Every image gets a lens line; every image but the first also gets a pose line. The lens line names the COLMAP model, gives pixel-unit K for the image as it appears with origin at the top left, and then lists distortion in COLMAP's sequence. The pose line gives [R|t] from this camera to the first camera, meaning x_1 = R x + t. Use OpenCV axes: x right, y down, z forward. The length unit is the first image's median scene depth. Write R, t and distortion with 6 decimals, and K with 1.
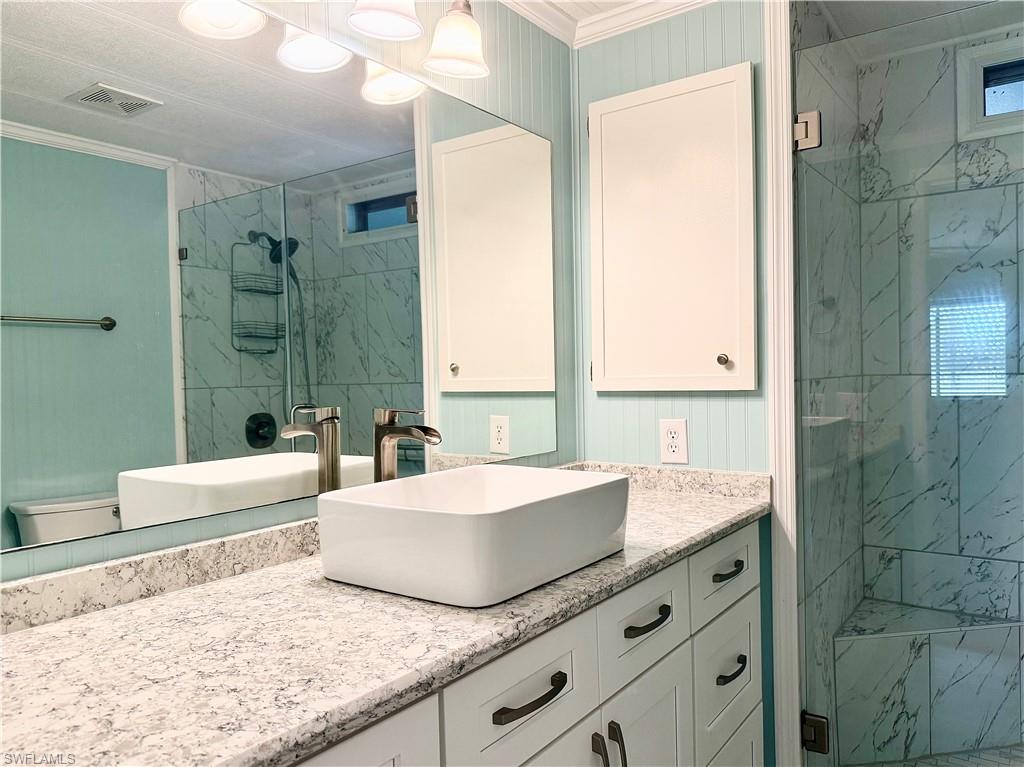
lens RADIAL K [[723.6, 0, 510.0], [0, 723.6, 385.4], [0, 0, 1]] dist [0.089760, -0.128383]
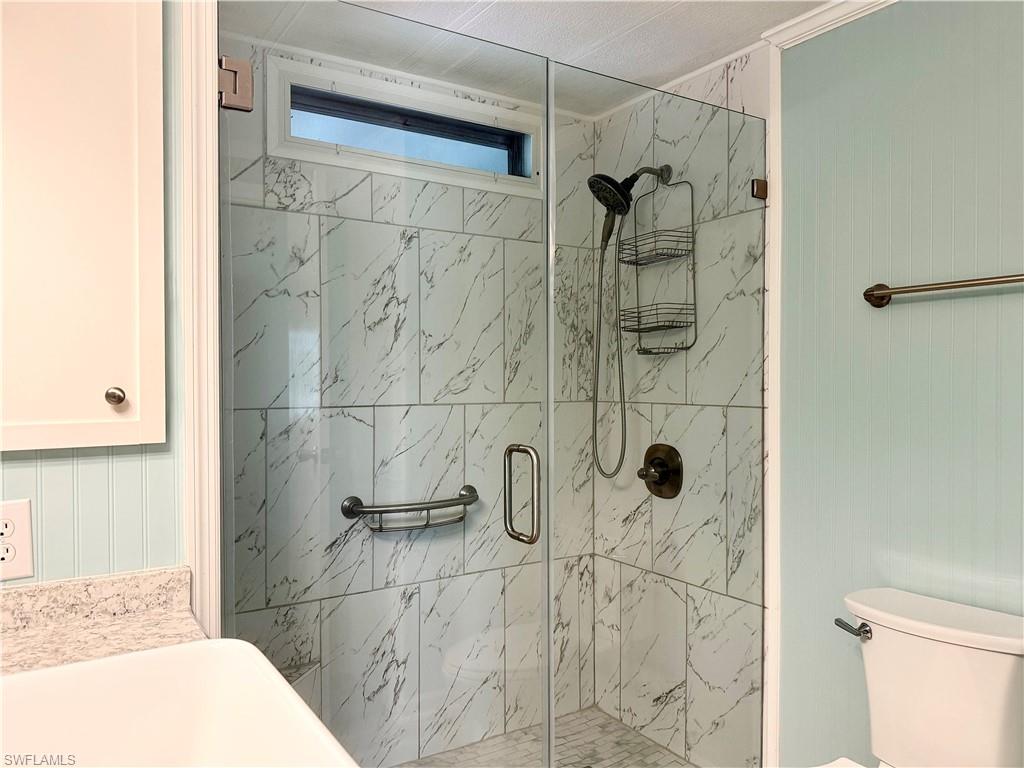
lens RADIAL K [[761.9, 0, 512.0], [0, 761.9, 384.0], [0, 0, 1]] dist [-0.001801, -0.005312]
pose [[0.355199, 0.012749, 0.934704, -0.167364], [0.010671, 0.999787, -0.017692, -0.026617], [-0.934730, 0.016258, 0.354987, 0.387808]]
